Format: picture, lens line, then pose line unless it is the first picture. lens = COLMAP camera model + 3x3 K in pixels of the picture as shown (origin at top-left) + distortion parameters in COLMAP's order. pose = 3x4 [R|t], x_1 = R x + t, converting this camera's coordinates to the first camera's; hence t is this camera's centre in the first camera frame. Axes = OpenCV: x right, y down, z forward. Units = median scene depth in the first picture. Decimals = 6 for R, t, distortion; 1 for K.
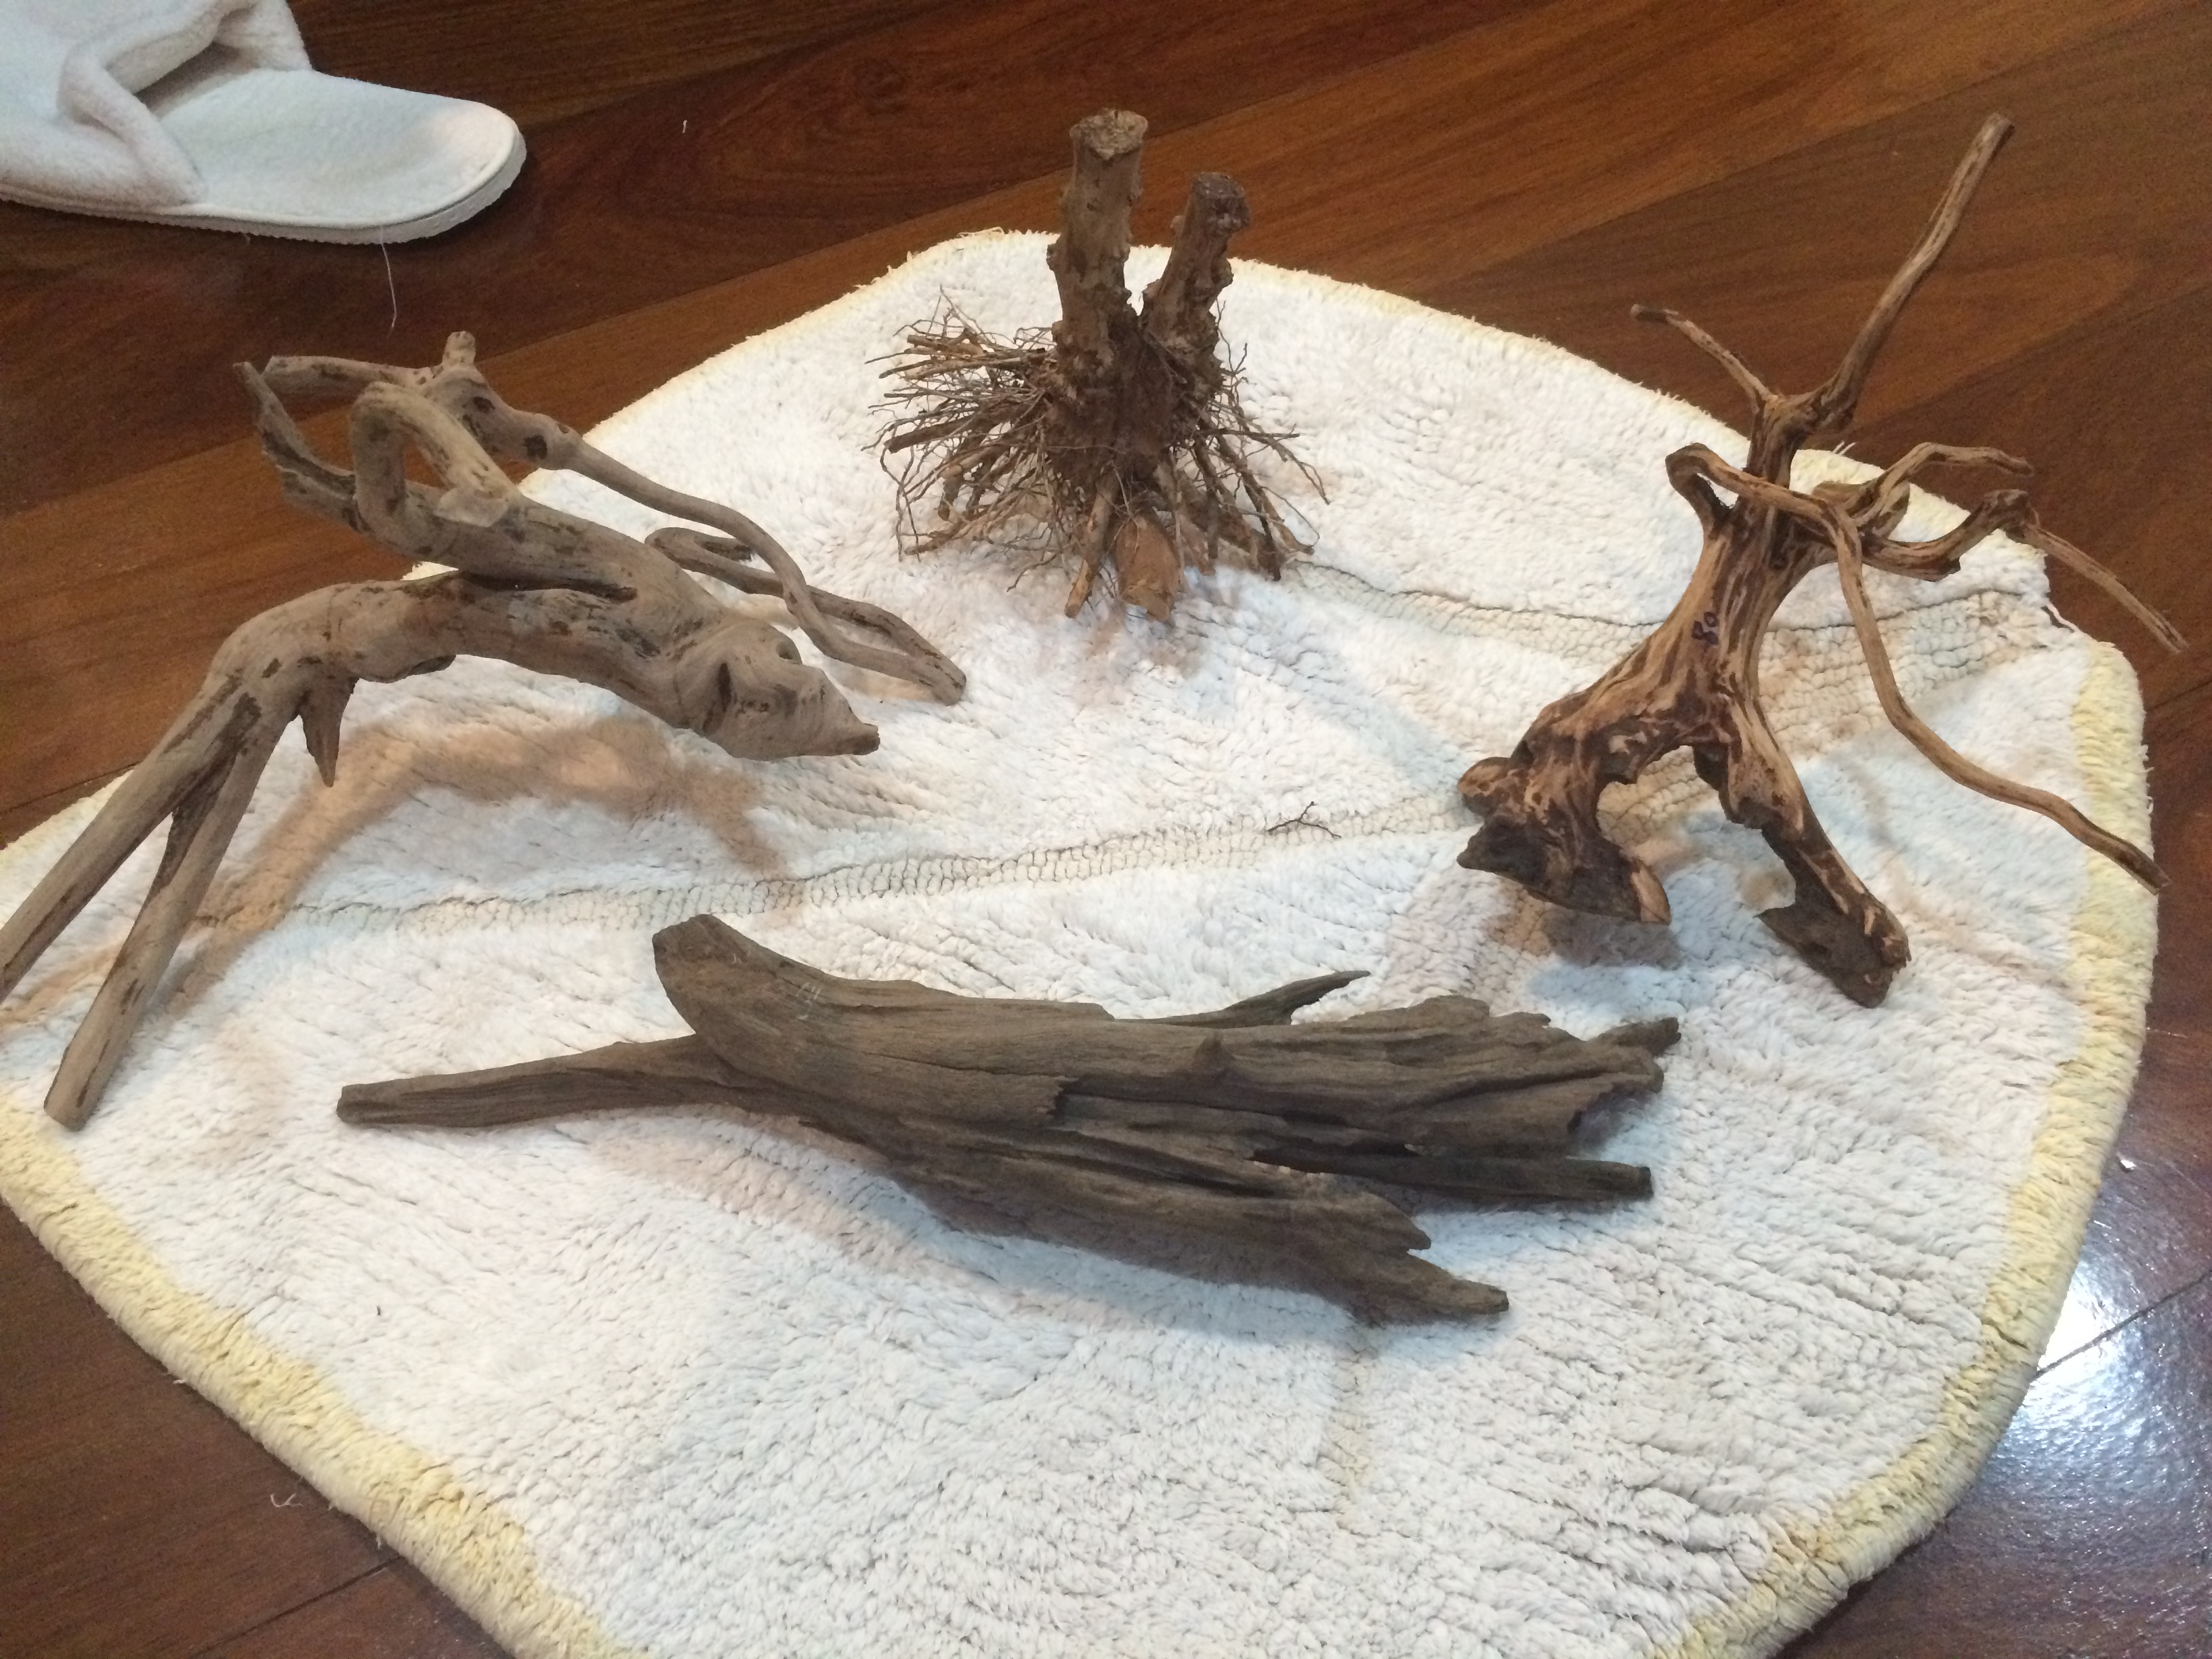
lens RADIAL K [[1878.2, 0, 1101.1], [0, 1878.2, 812.9], [0, 0, 1]] dist [0.074060, -0.120004]
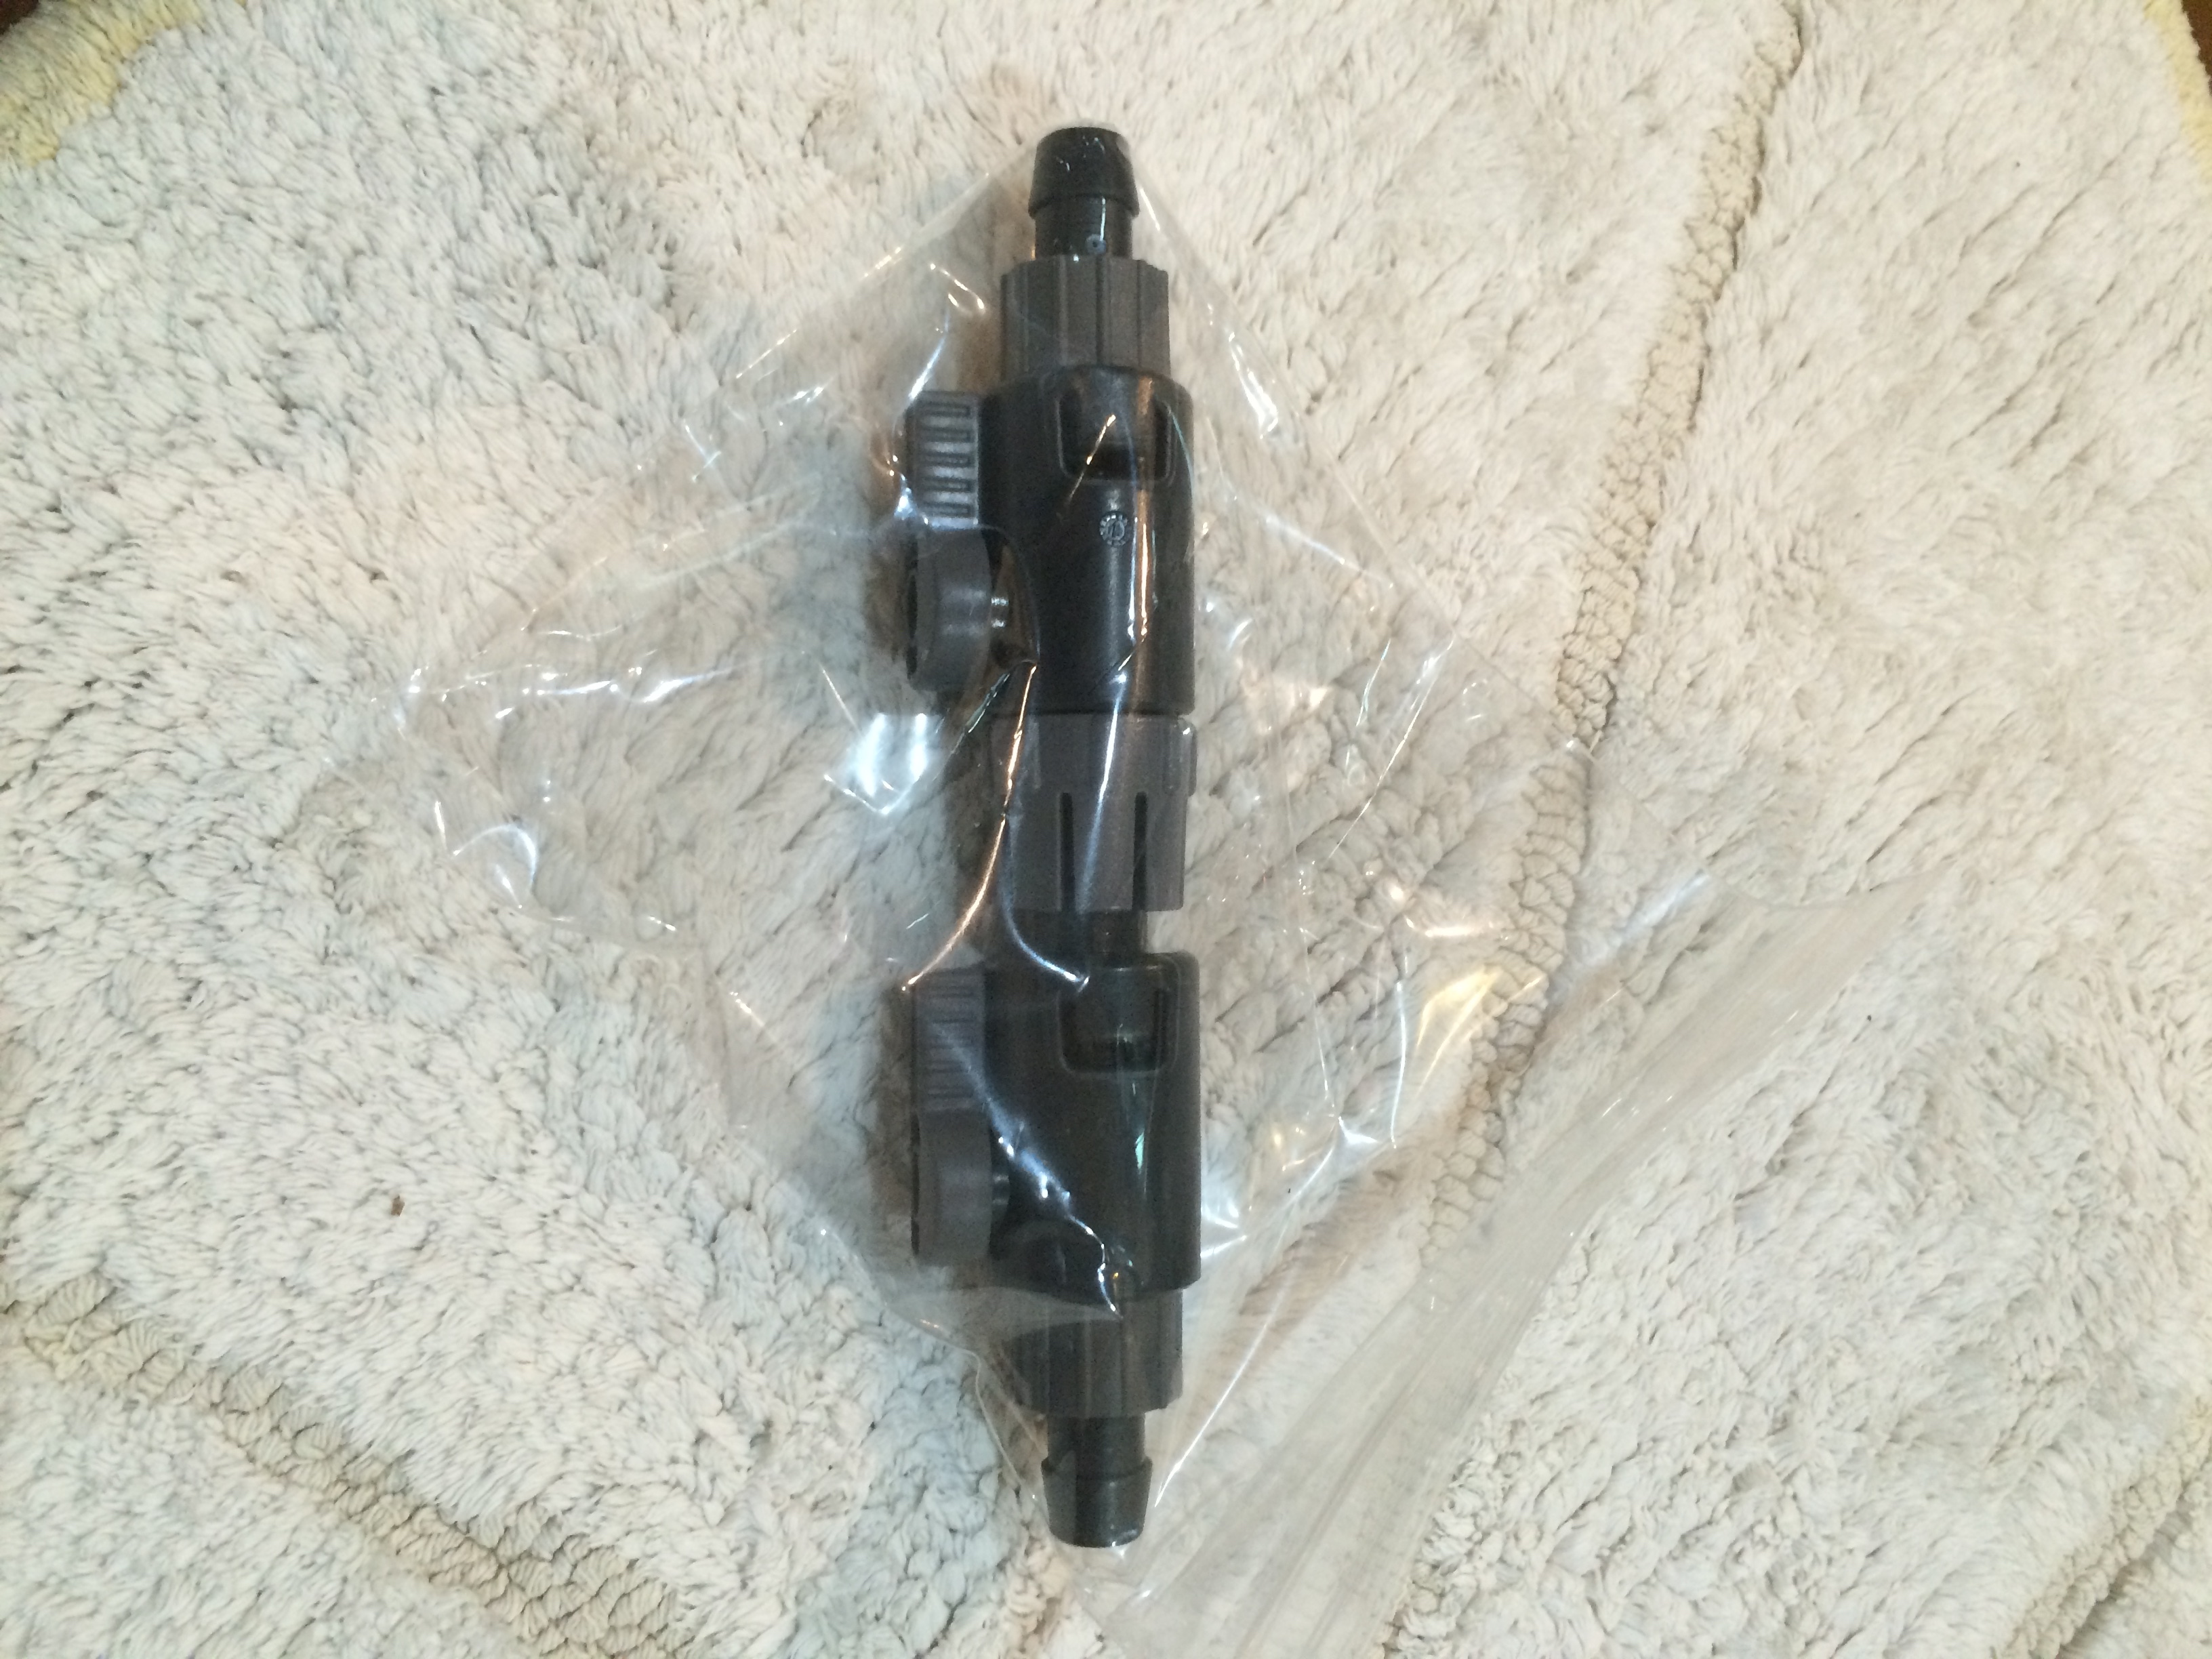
lens RADIAL K [[1878.2, 0, 1089.5], [0, 1878.2, 832.1], [0, 0, 1]] dist [0.074060, -0.120004]
pose [[-0.356500, 0.925157, -0.130356, -0.016182], [-0.905156, -0.307429, 0.293563, 0.000346], [0.231516, 0.222648, 0.947010, 0.450716]]
